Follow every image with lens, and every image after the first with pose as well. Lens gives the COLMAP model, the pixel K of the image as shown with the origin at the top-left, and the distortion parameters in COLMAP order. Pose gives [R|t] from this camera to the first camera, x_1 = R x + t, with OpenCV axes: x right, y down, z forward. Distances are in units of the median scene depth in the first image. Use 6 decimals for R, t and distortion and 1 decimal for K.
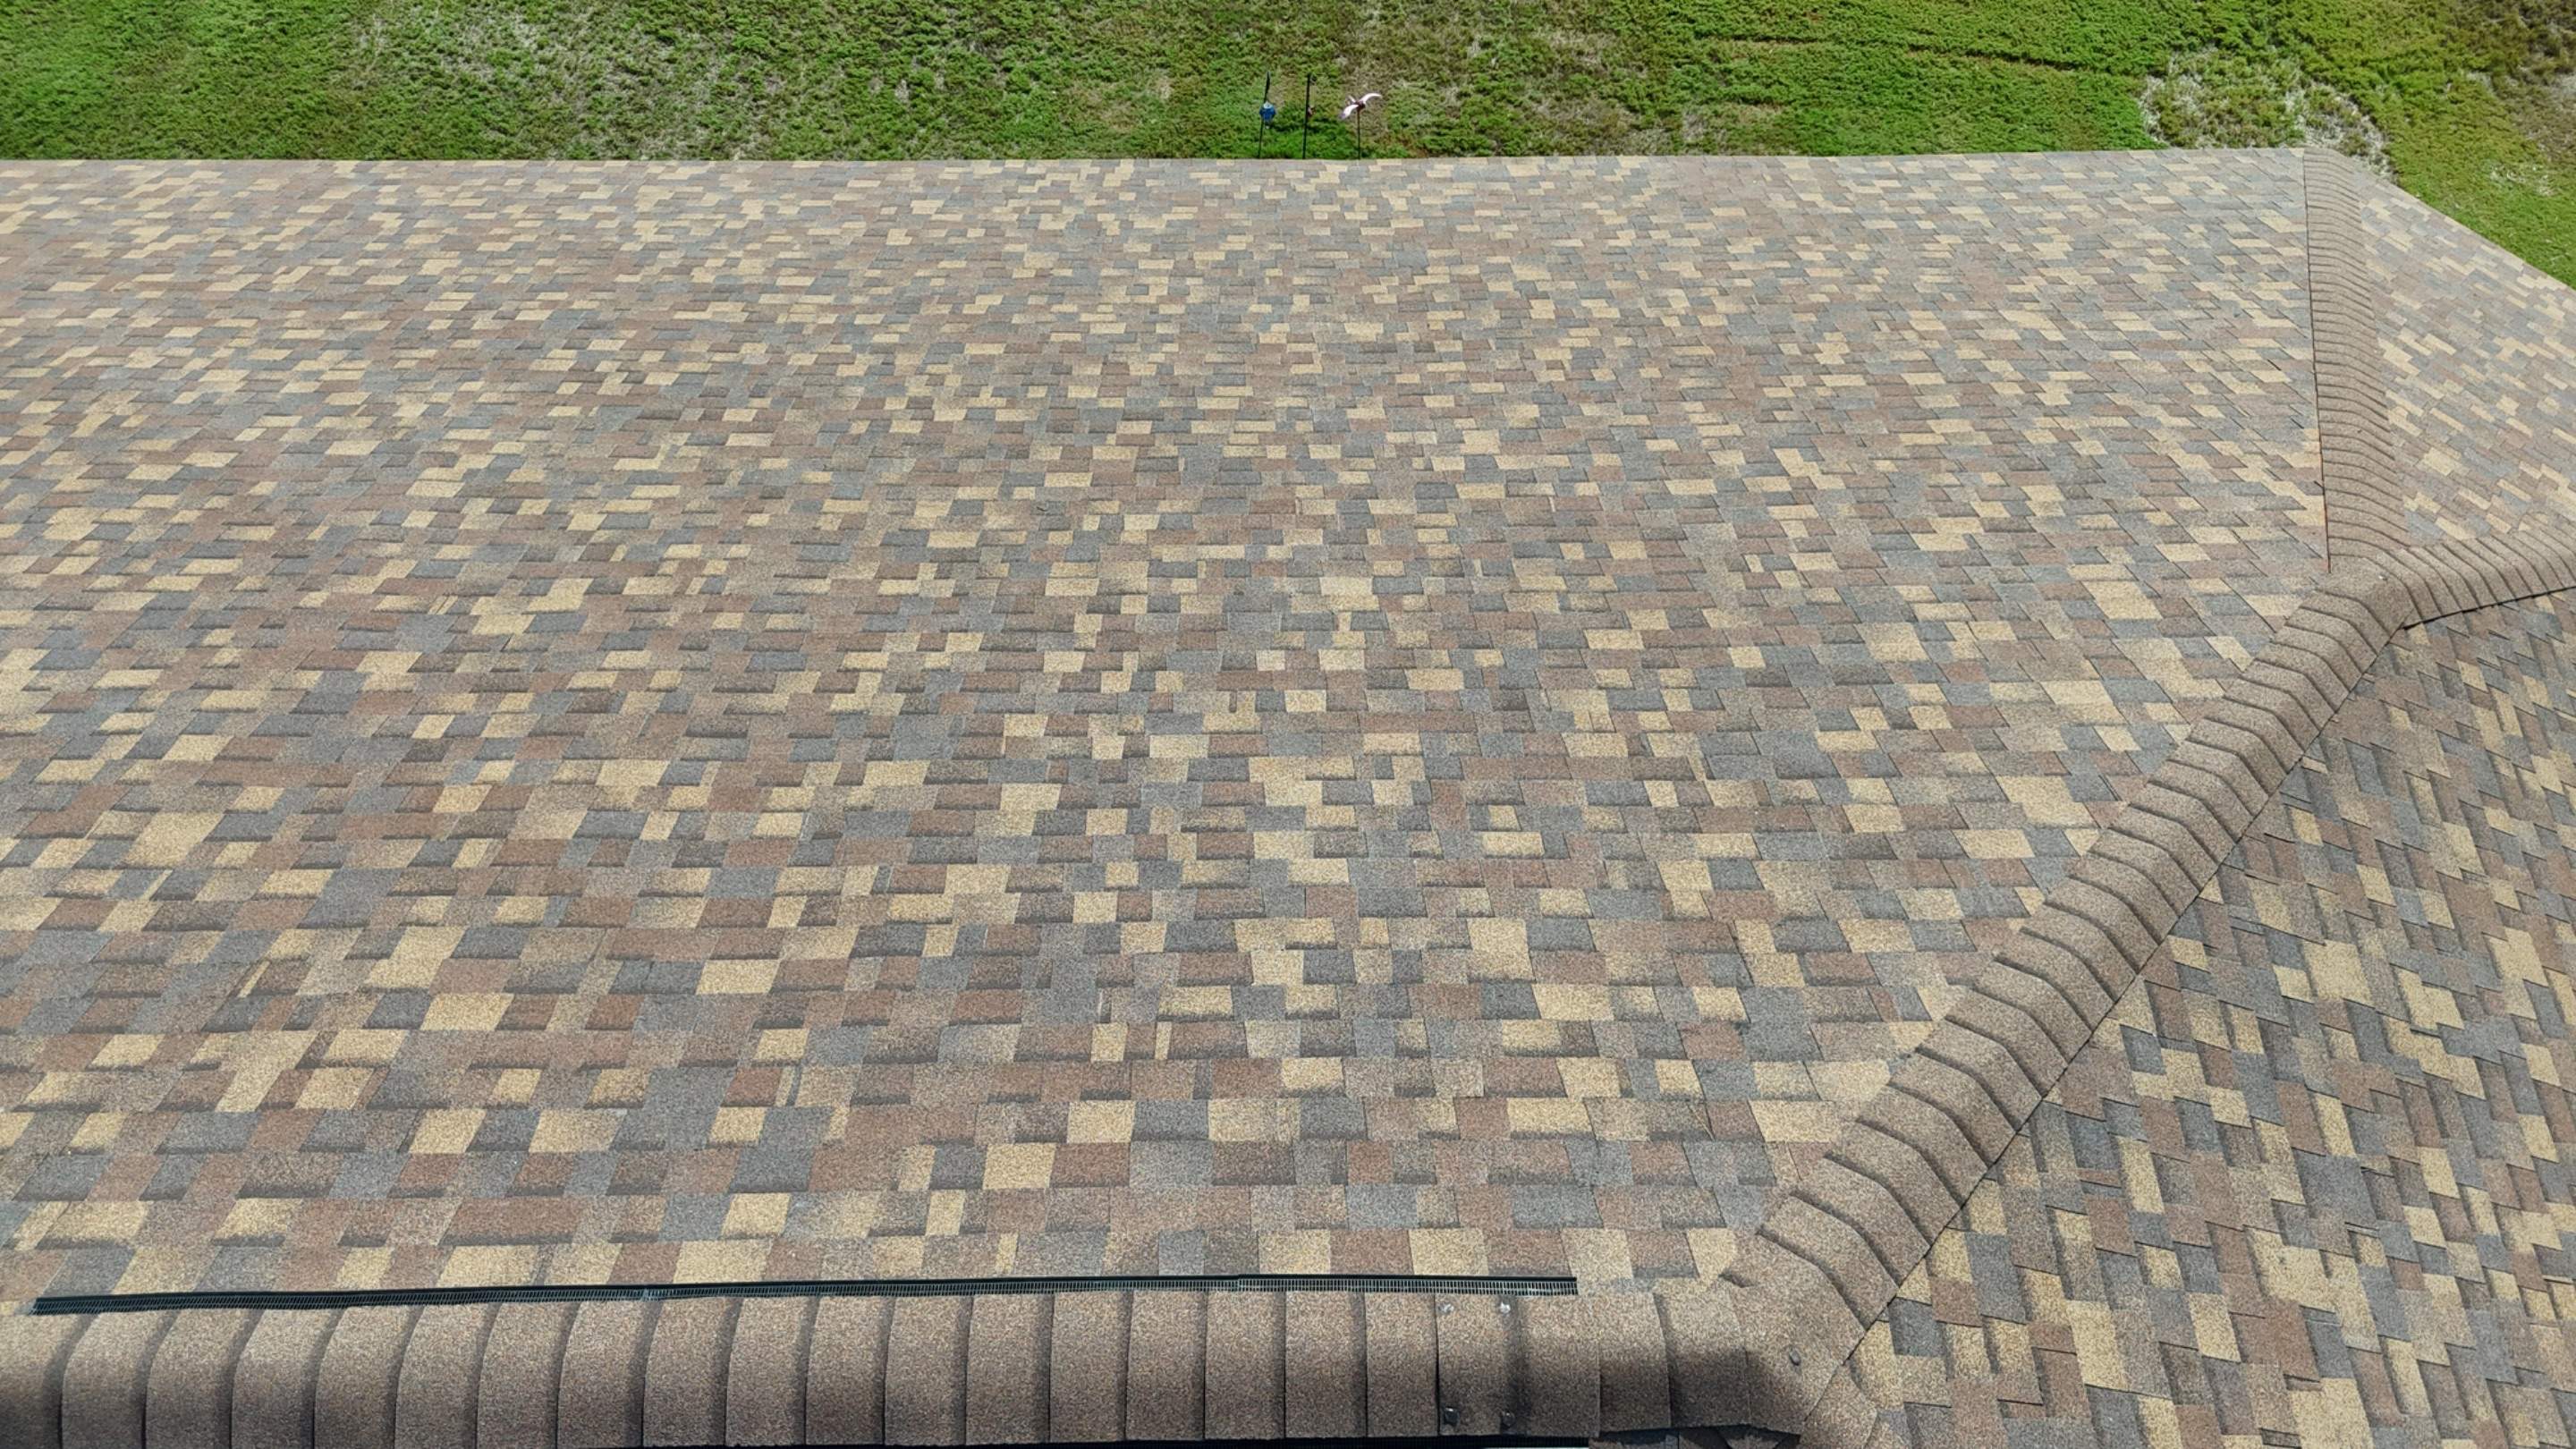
lens RADIAL K [[1900.2, 0, 1281.7], [0, 1900.2, 735.1], [0, 0, 1]] dist [0.077533, -0.082815]
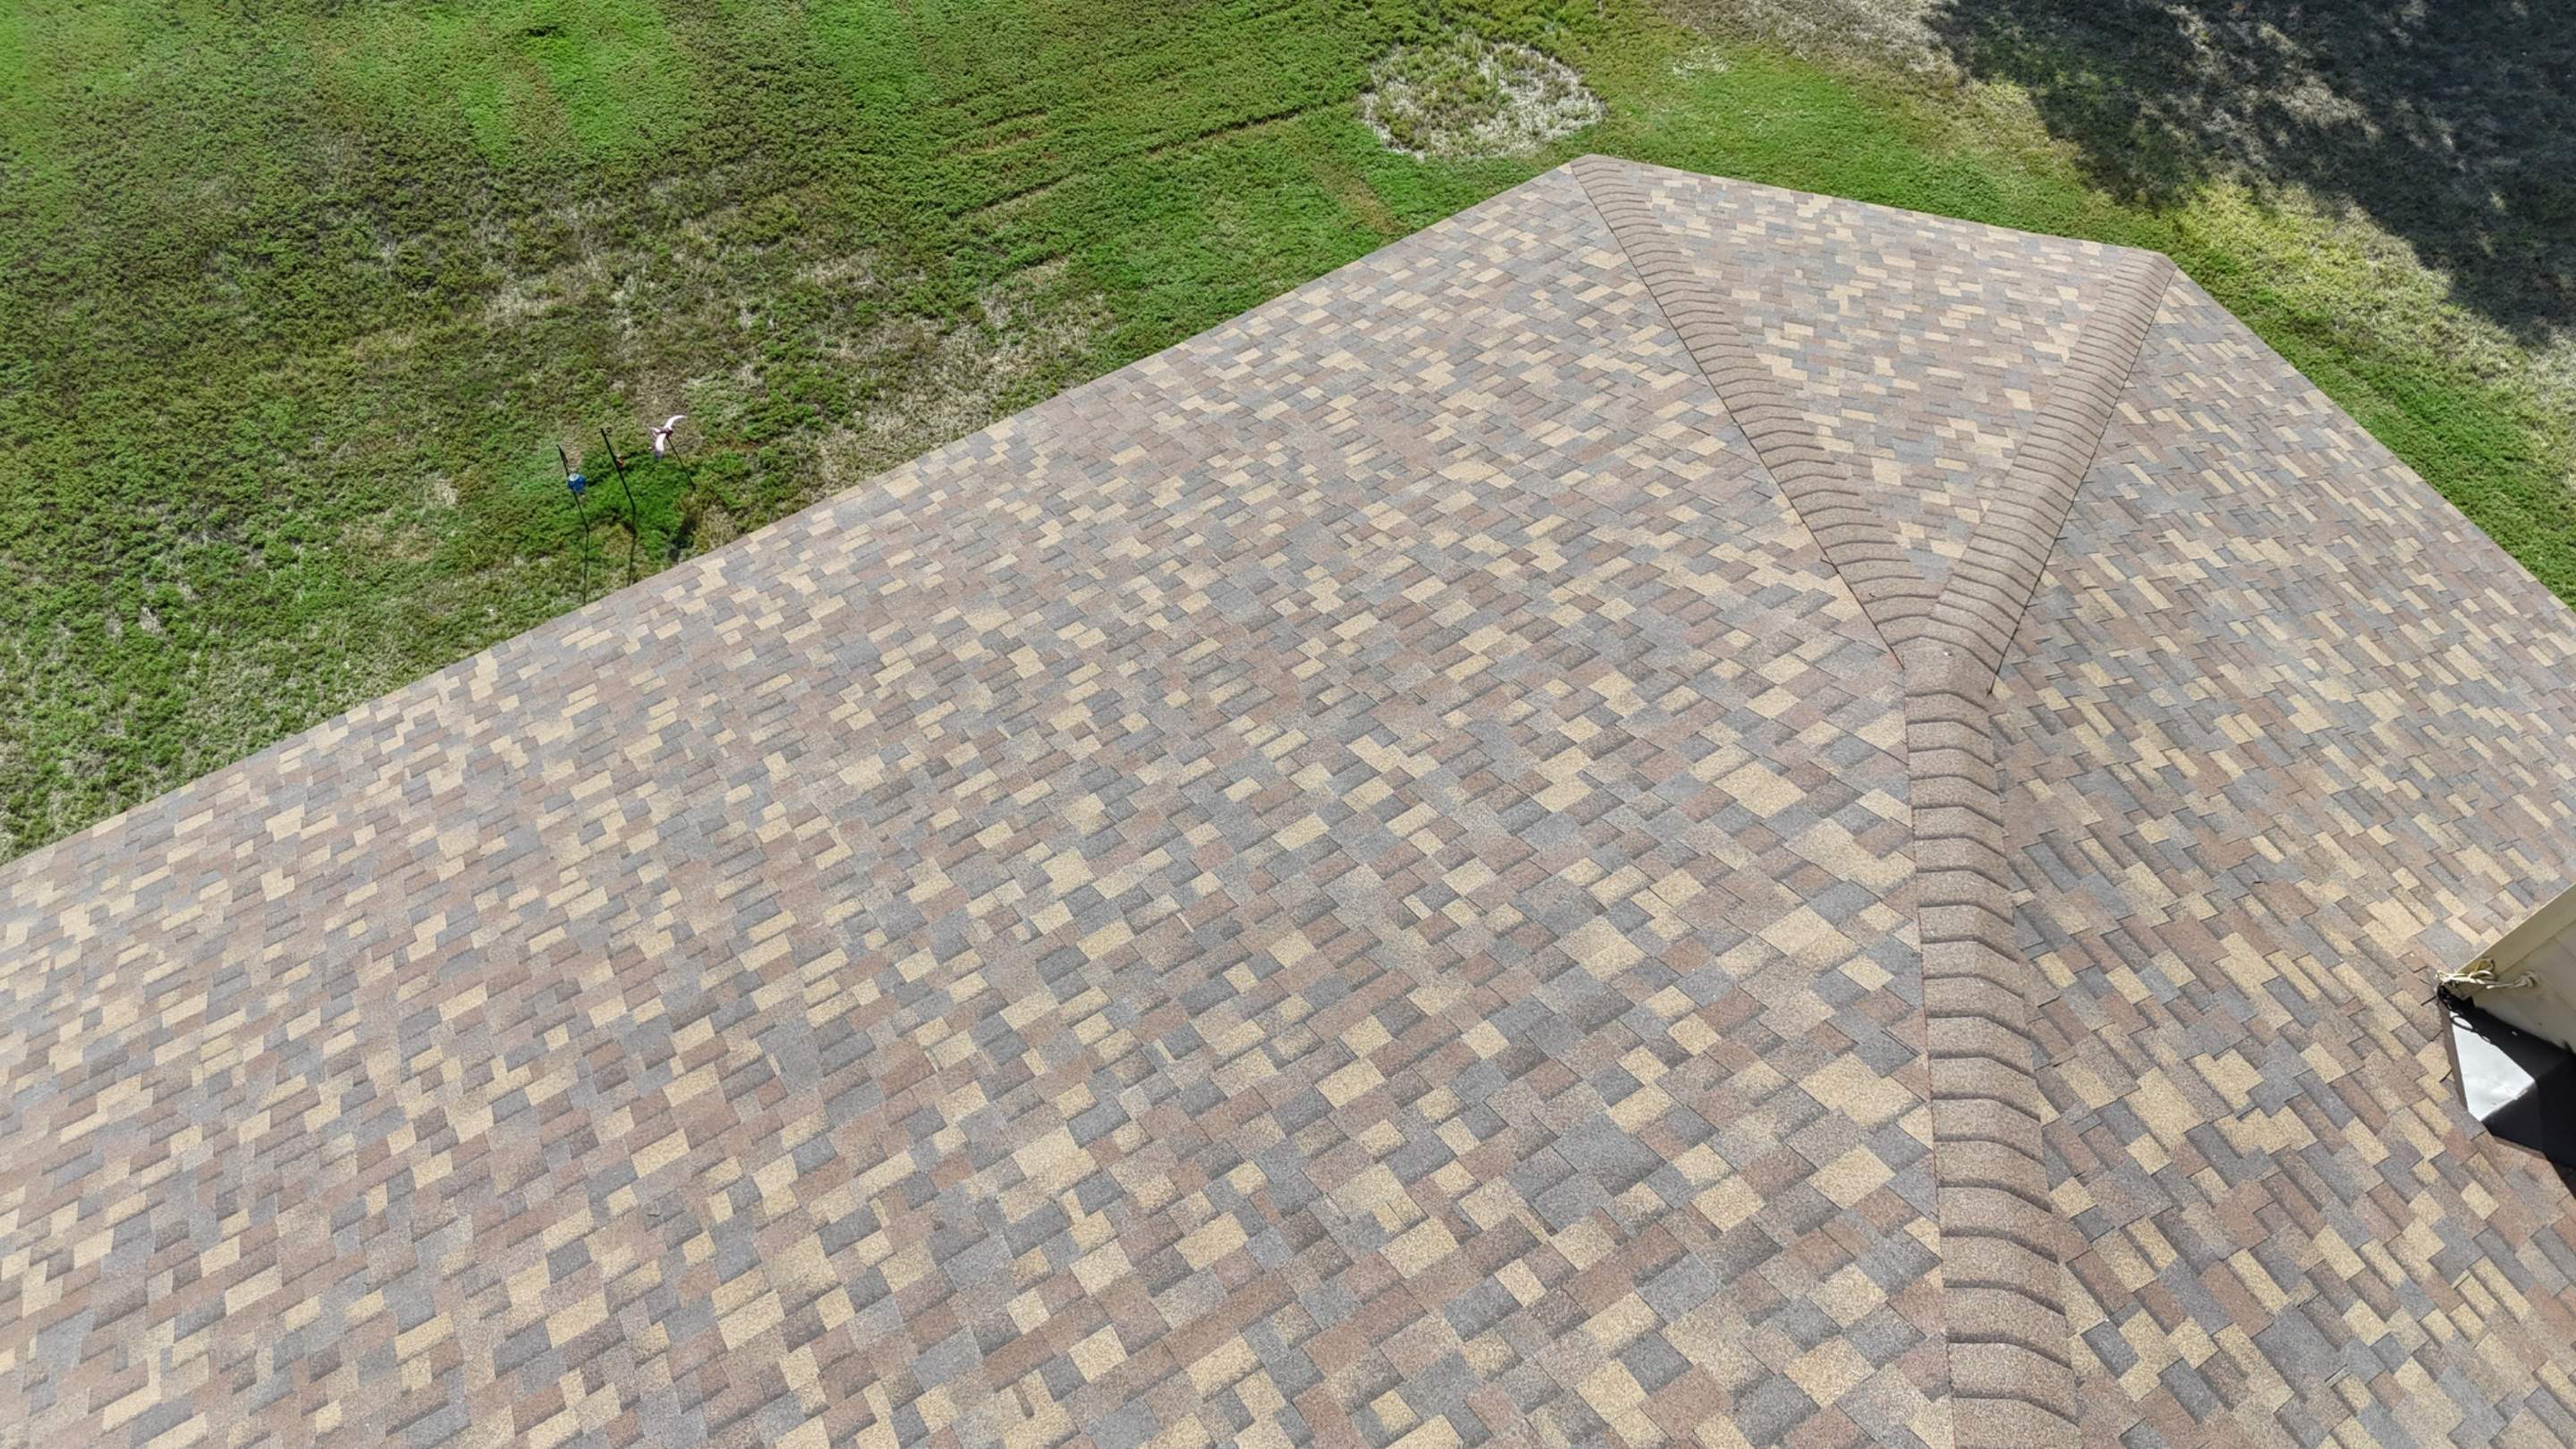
lens RADIAL K [[1900.2, 0, 1280.3], [0, 1900.2, 734.4], [0, 0, 1]] dist [0.077533, -0.082815]
pose [[0.860238, -0.440954, 0.256028, -0.014734], [0.447190, 0.893687, 0.036657, -0.257601], [-0.244973, 0.082960, 0.965974, 0.116917]]
